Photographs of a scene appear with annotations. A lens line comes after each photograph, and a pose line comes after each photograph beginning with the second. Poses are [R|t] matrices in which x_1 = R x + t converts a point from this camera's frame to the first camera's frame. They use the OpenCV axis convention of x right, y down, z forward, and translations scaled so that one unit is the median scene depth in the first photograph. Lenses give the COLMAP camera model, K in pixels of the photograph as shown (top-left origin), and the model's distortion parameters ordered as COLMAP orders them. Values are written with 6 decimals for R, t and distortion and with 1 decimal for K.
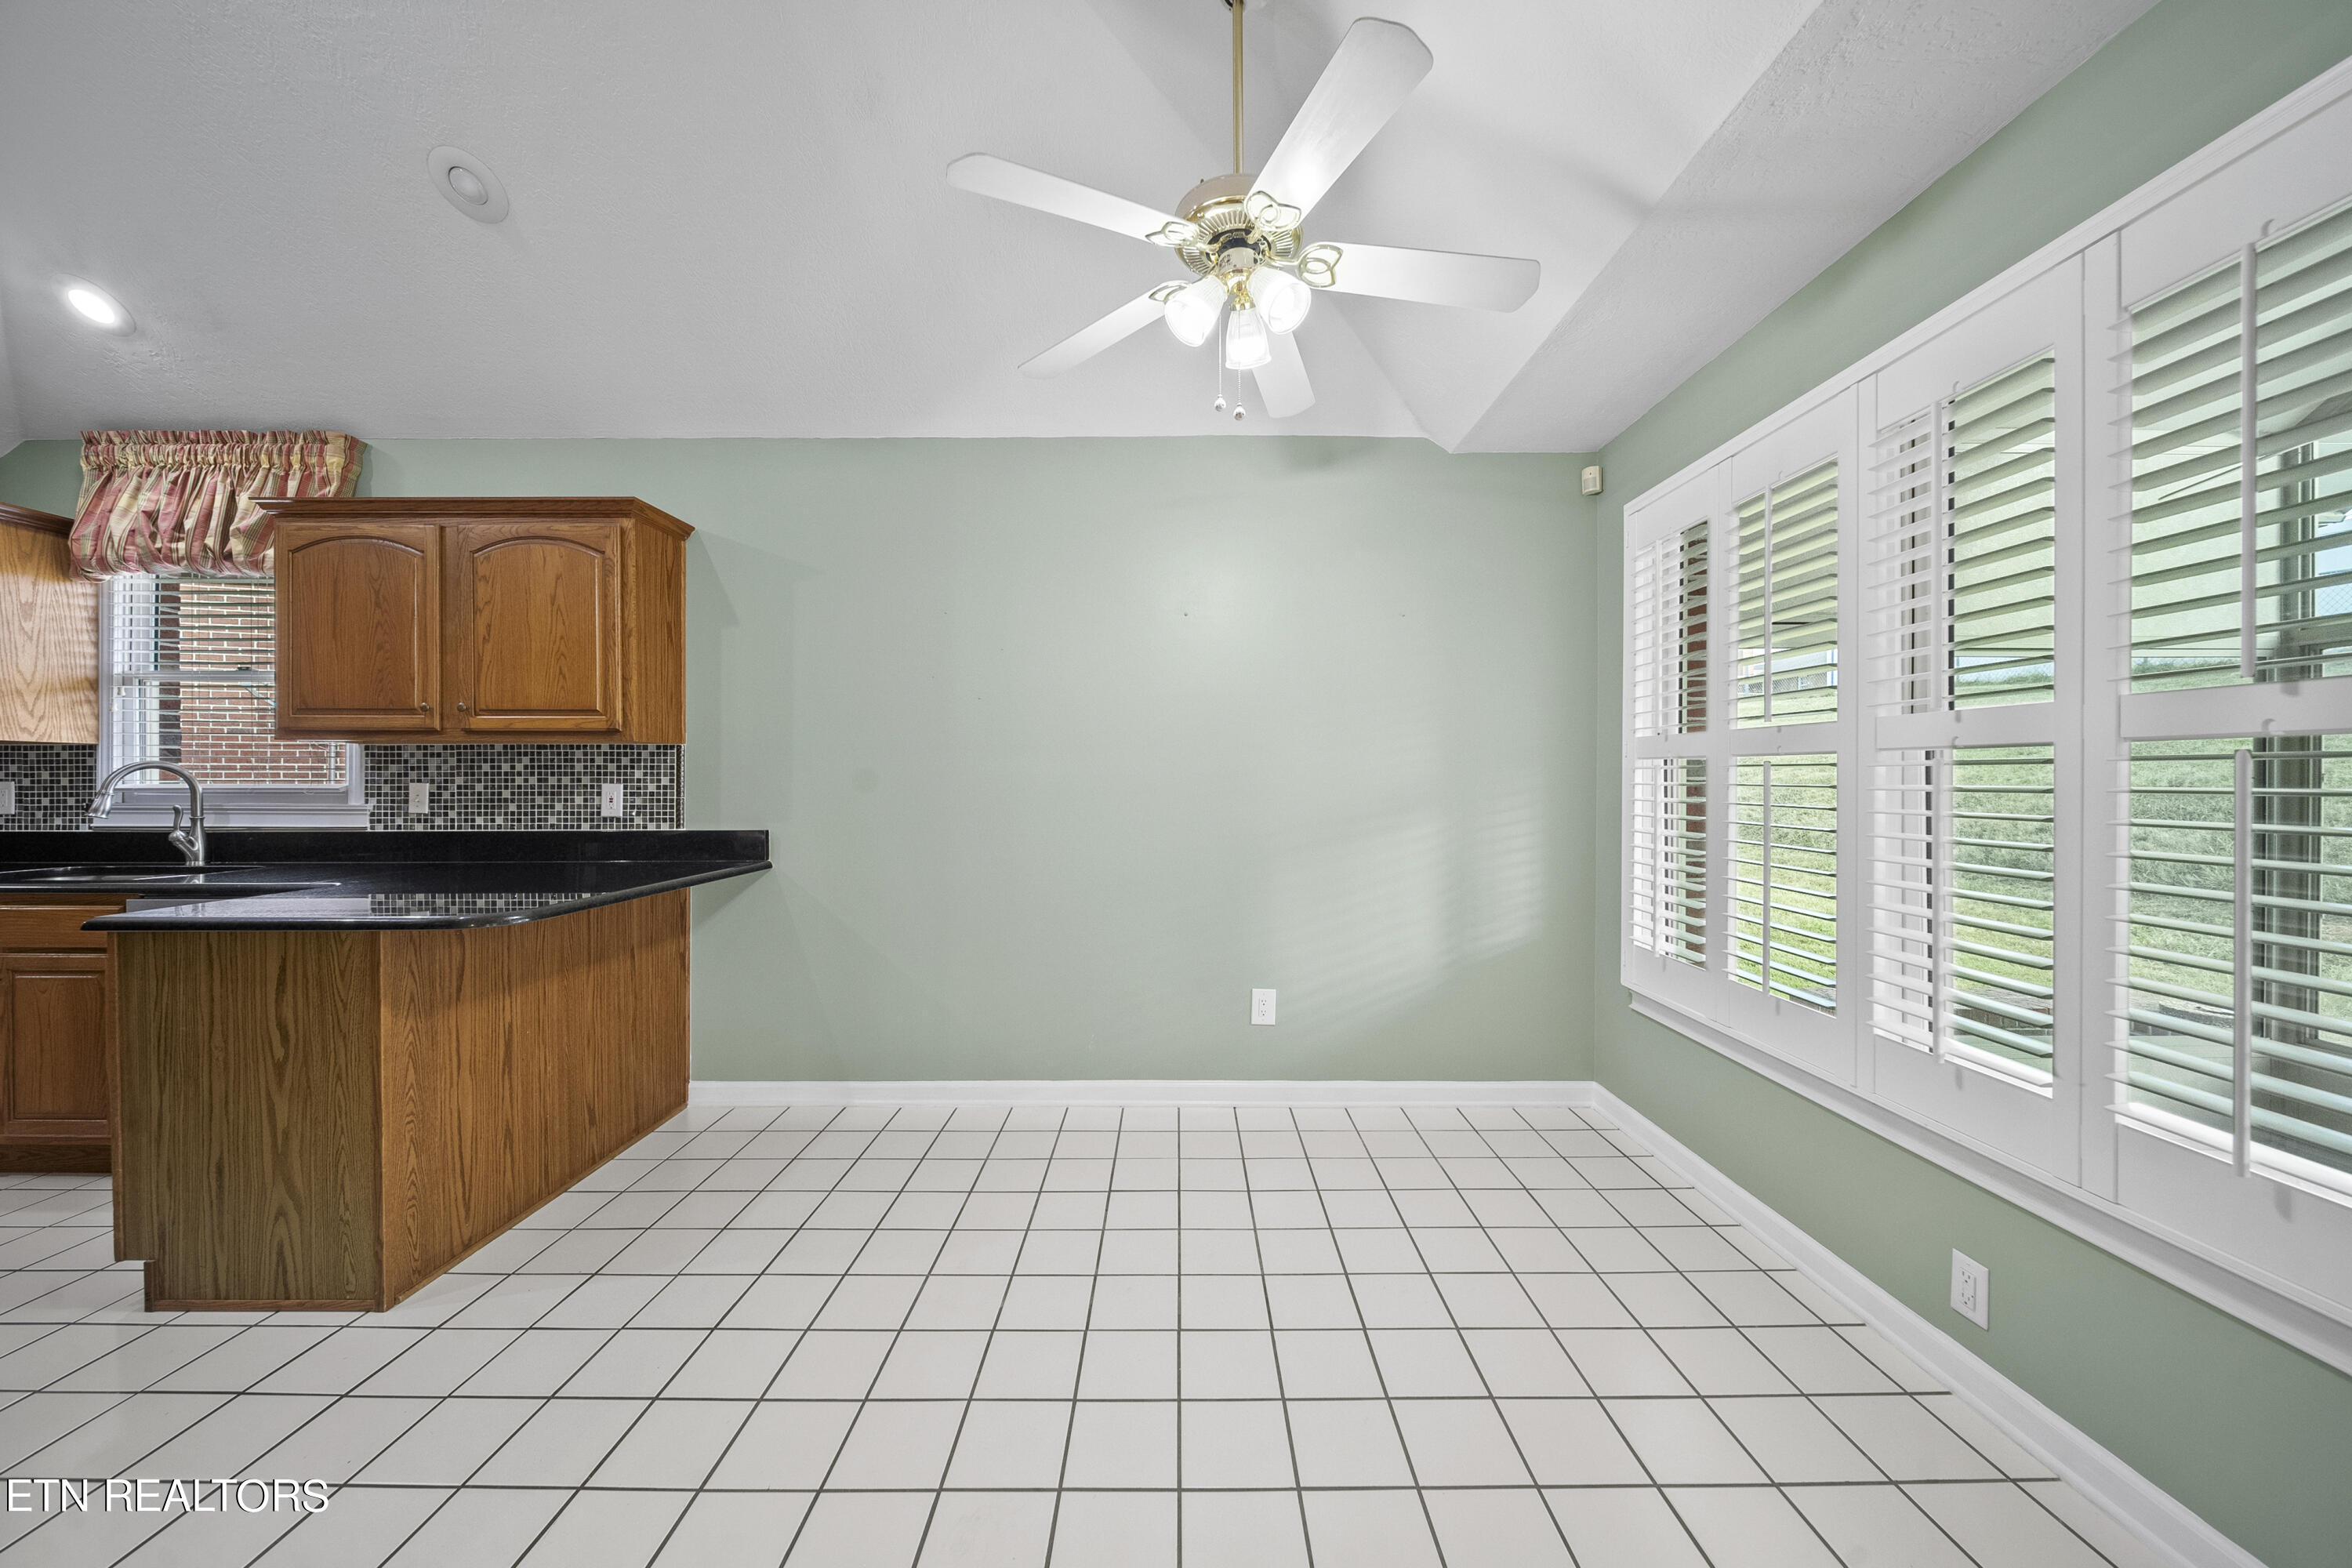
lens RADIAL K [[831.1, 0, 1180.9], [0, 831.1, 786.9], [0, 0, 1]] dist [-0.002031, -0.001049]
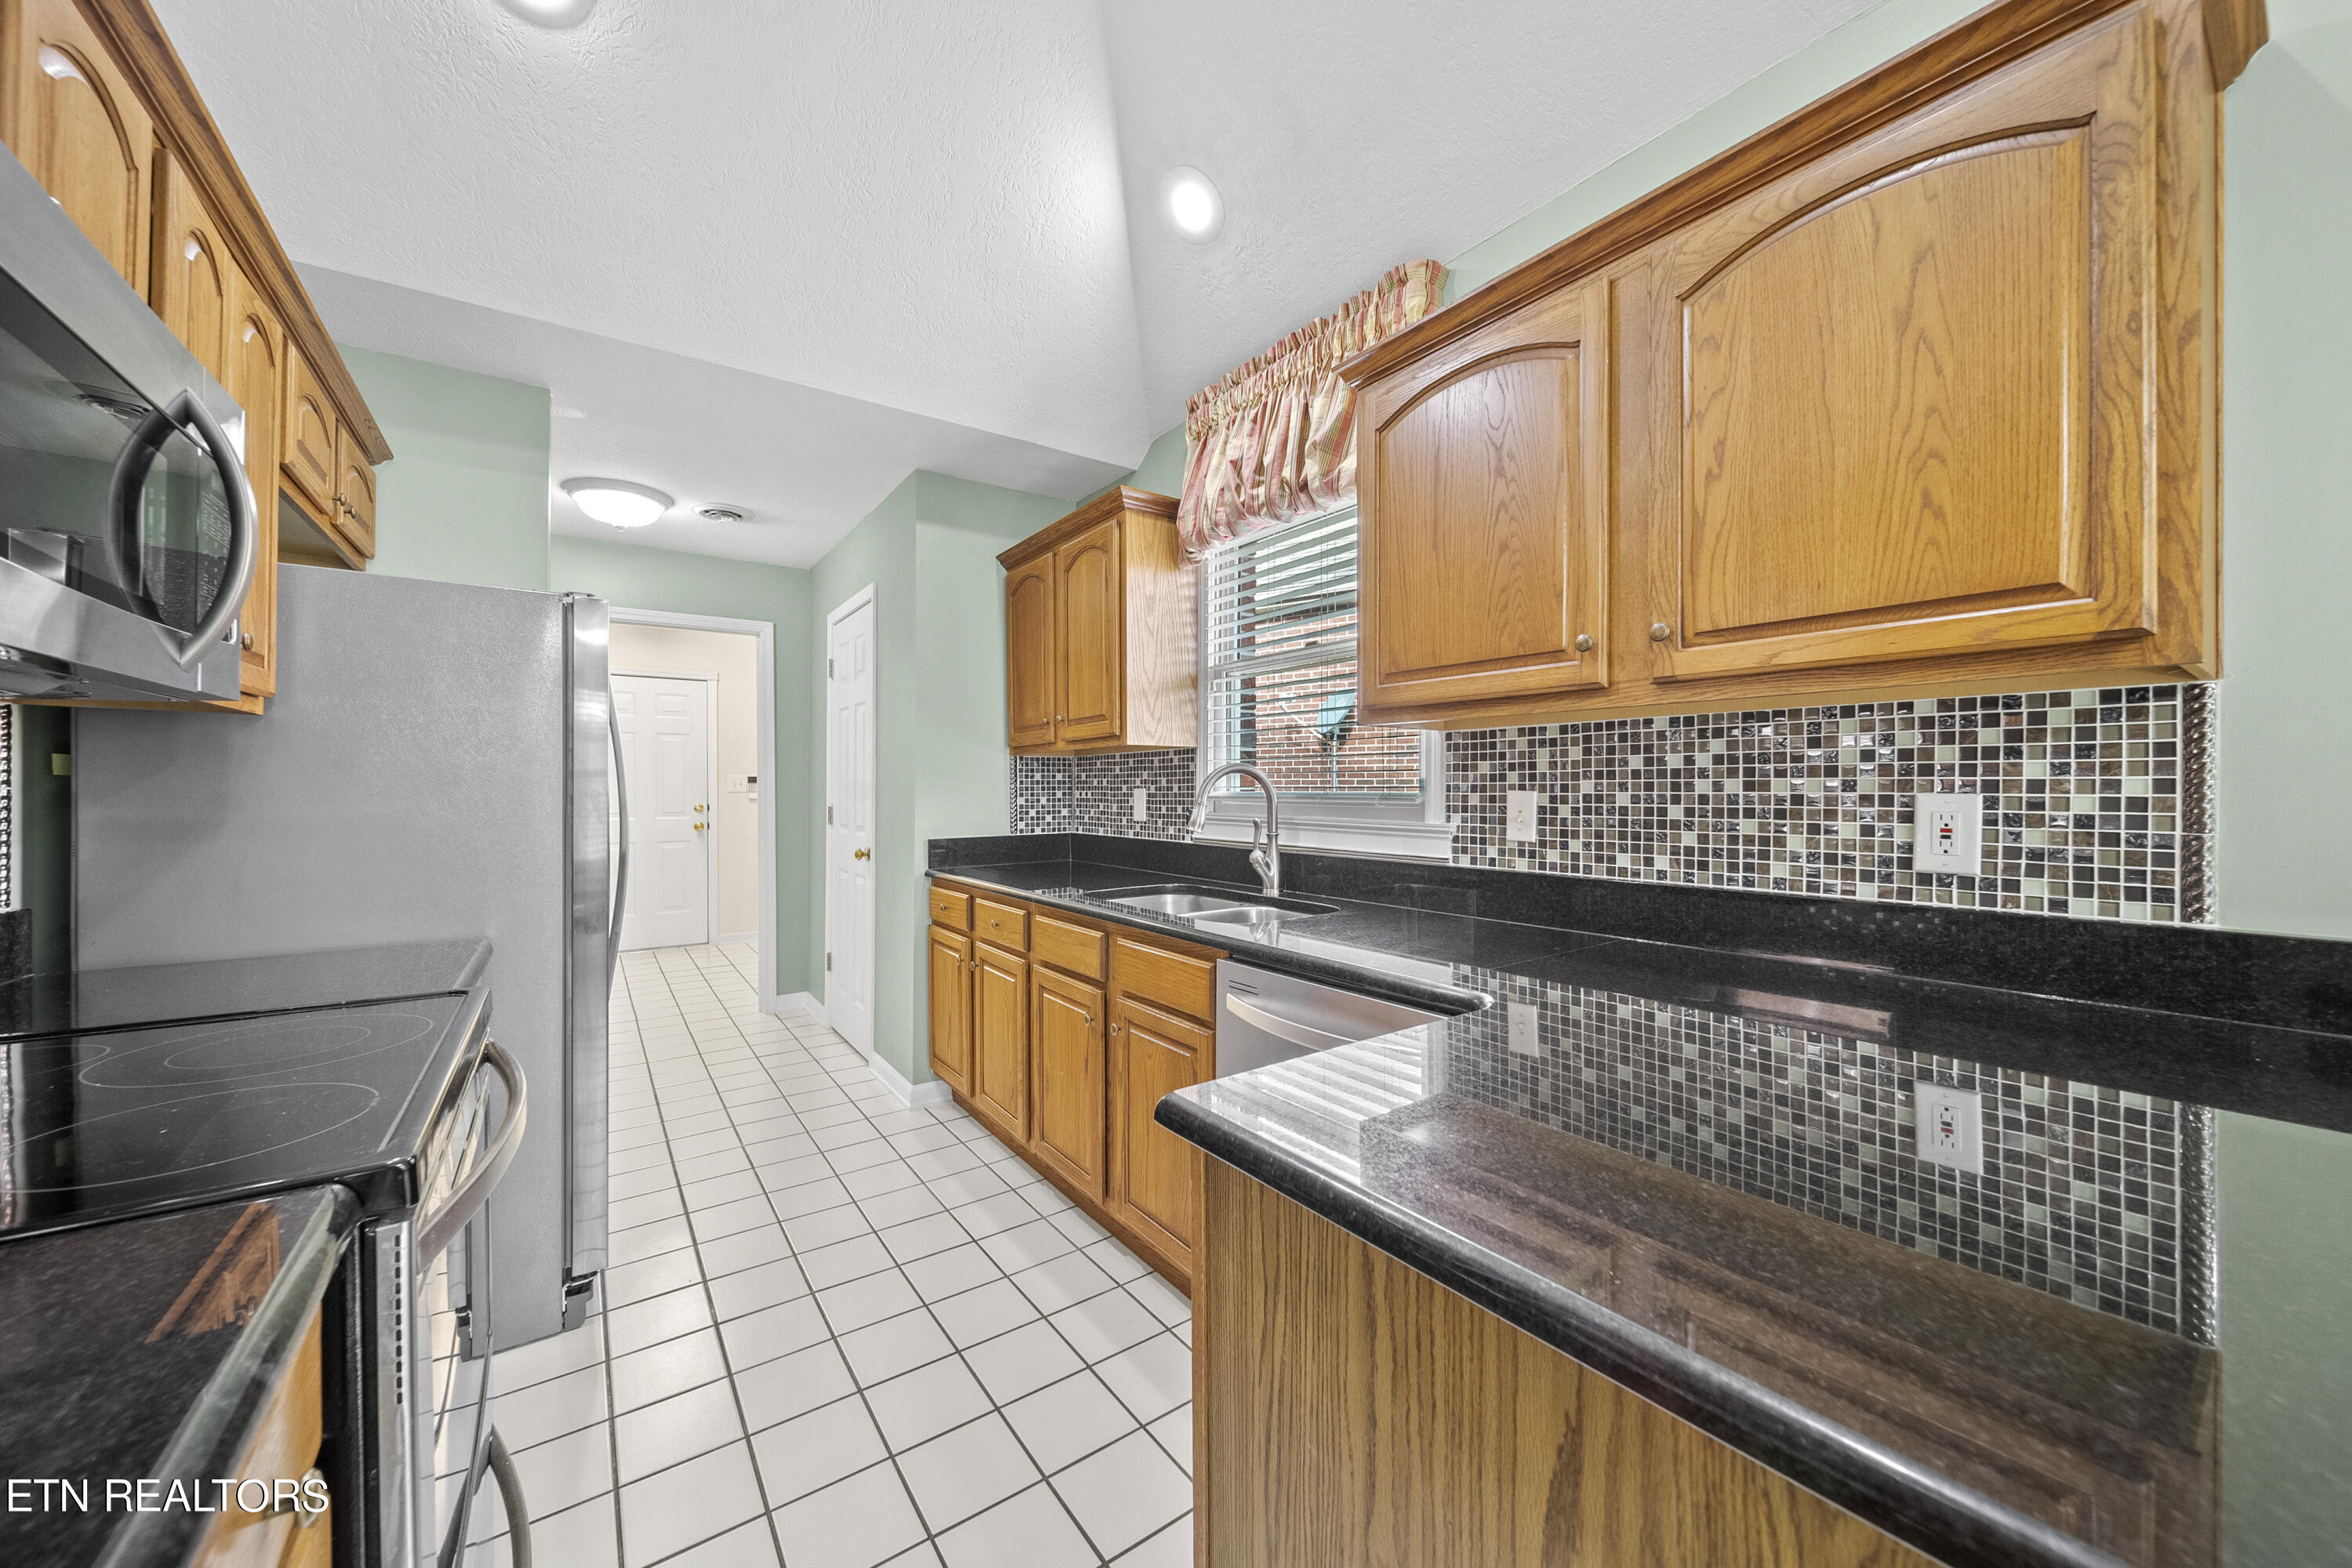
lens RADIAL K [[831.1, 0, 1182.7], [0, 831.1, 781.0], [0, 0, 1]] dist [-0.002031, -0.001049]
pose [[0.584613, -0.007313, -0.811279, -0.584586], [-0.004134, 0.999920, -0.011993, -0.003694], [0.811302, 0.010365, 0.584536, 0.456775]]
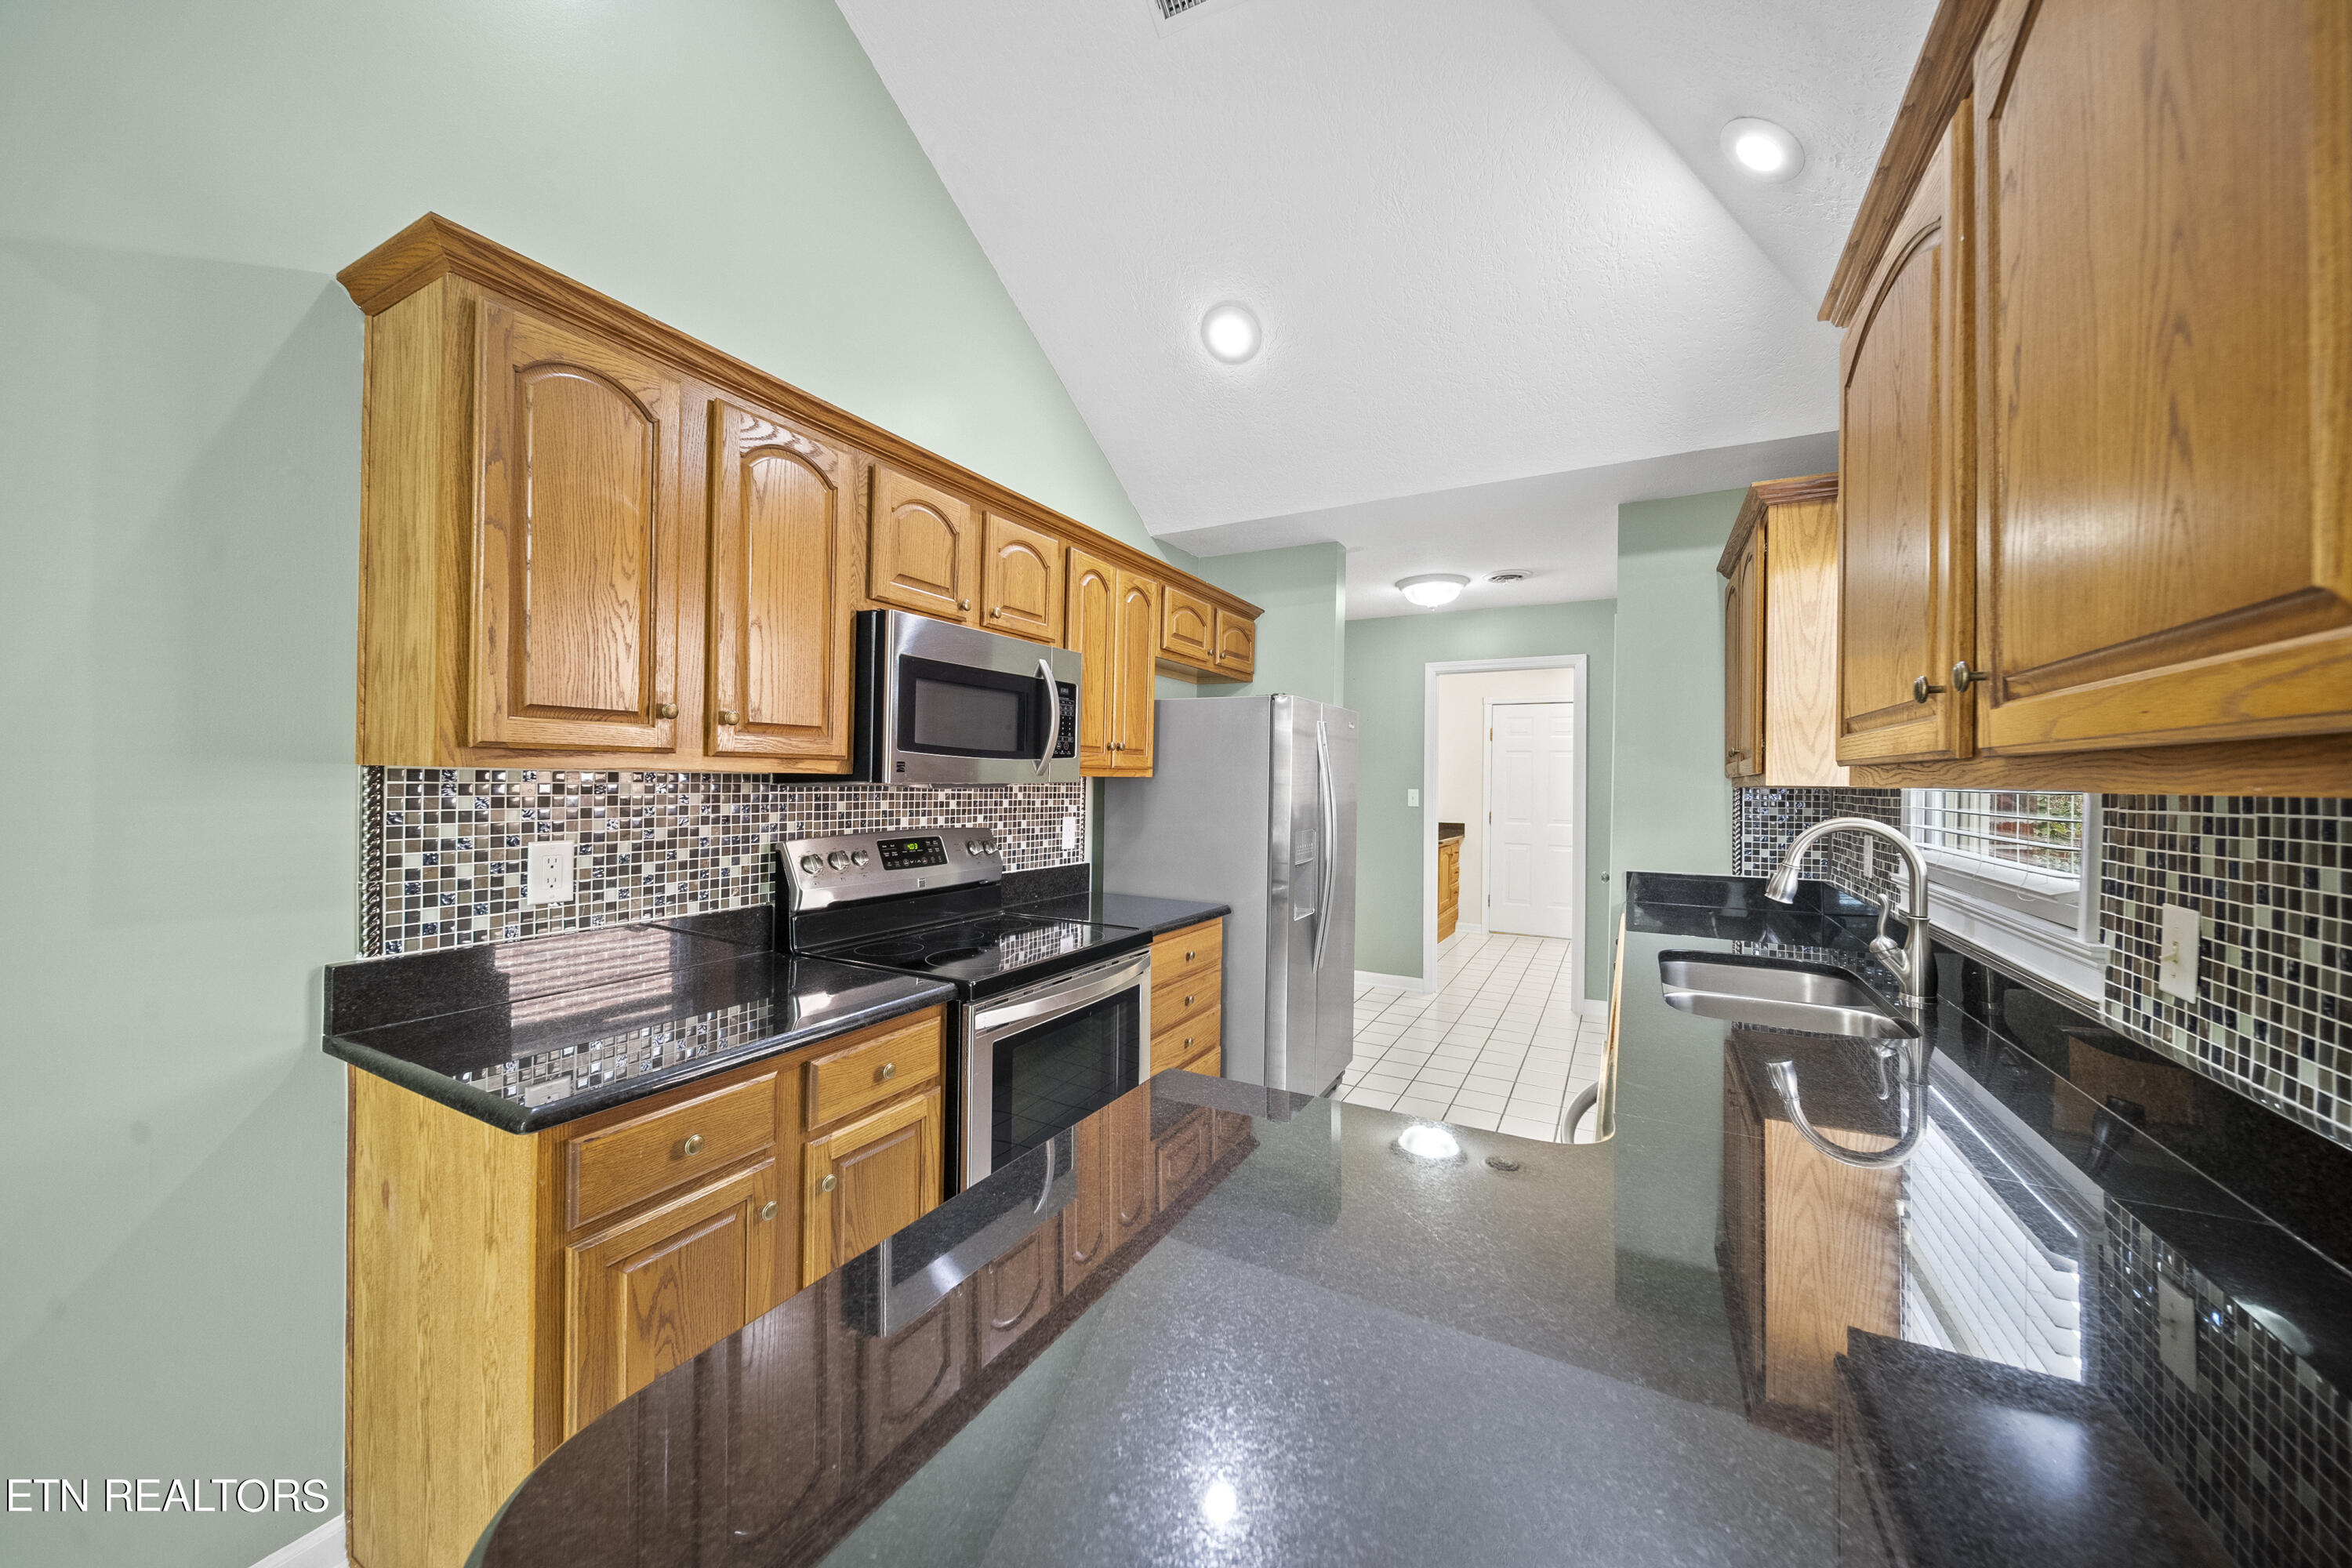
lens RADIAL K [[831.1, 0, 1180.8], [0, 831.1, 776.8], [0, 0, 1]] dist [-0.002031, -0.001049]
pose [[-0.483096, -0.007711, -0.875534, -0.437373], [-0.017829, 0.999841, 0.001032, -0.051440], [0.875386, 0.016109, -0.483156, 0.820686]]
